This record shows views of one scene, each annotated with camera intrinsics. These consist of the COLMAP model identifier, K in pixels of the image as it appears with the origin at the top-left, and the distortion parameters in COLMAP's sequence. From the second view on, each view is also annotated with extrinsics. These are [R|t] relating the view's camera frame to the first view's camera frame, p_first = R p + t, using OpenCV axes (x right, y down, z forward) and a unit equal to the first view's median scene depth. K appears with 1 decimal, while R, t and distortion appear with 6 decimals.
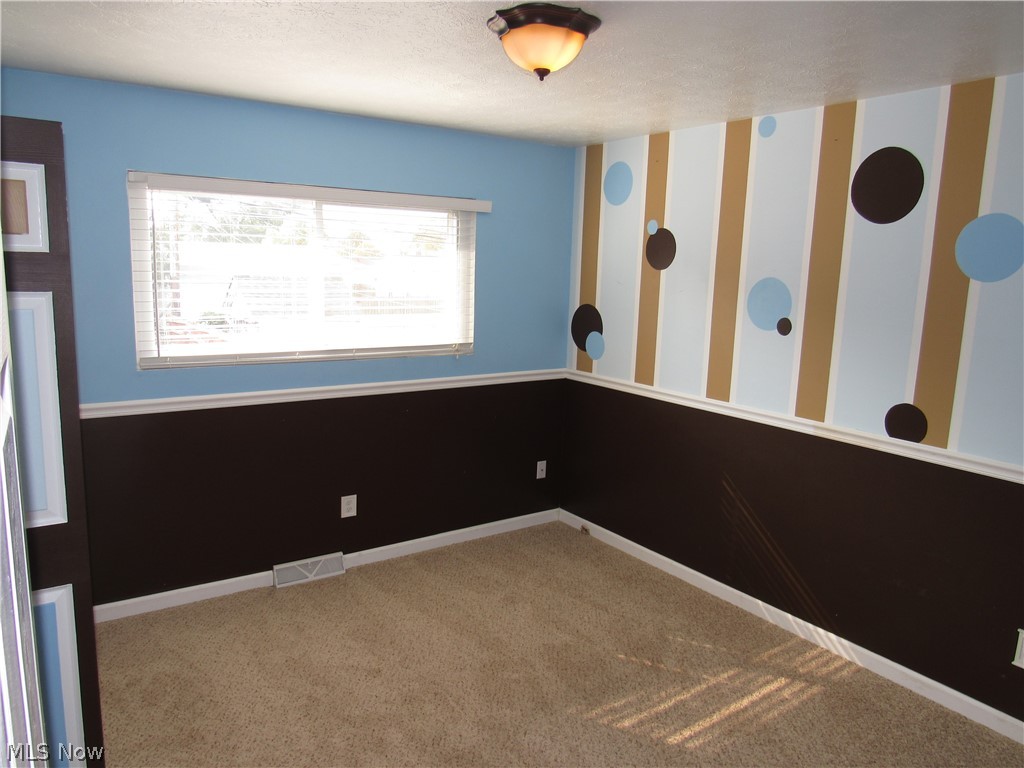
lens RADIAL K [[732.2, 0, 510.8], [0, 732.2, 384.5], [0, 0, 1]] dist [-0.030302, 0.009610]
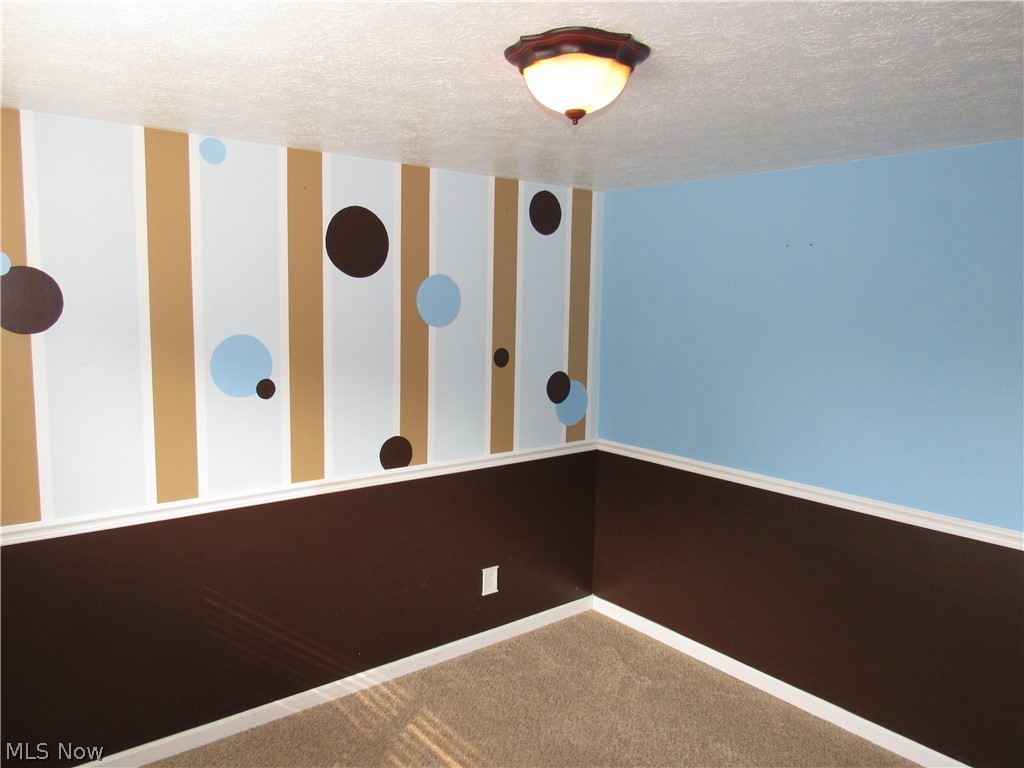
lens RADIAL K [[732.2, 0, 510.7], [0, 732.2, 383.6], [0, 0, 1]] dist [-0.030302, 0.009610]
pose [[-0.067516, -0.149674, 0.986427, -0.528995], [0.141590, 0.977240, 0.157971, -0.190392], [-0.987620, 0.150334, -0.044787, 0.780623]]
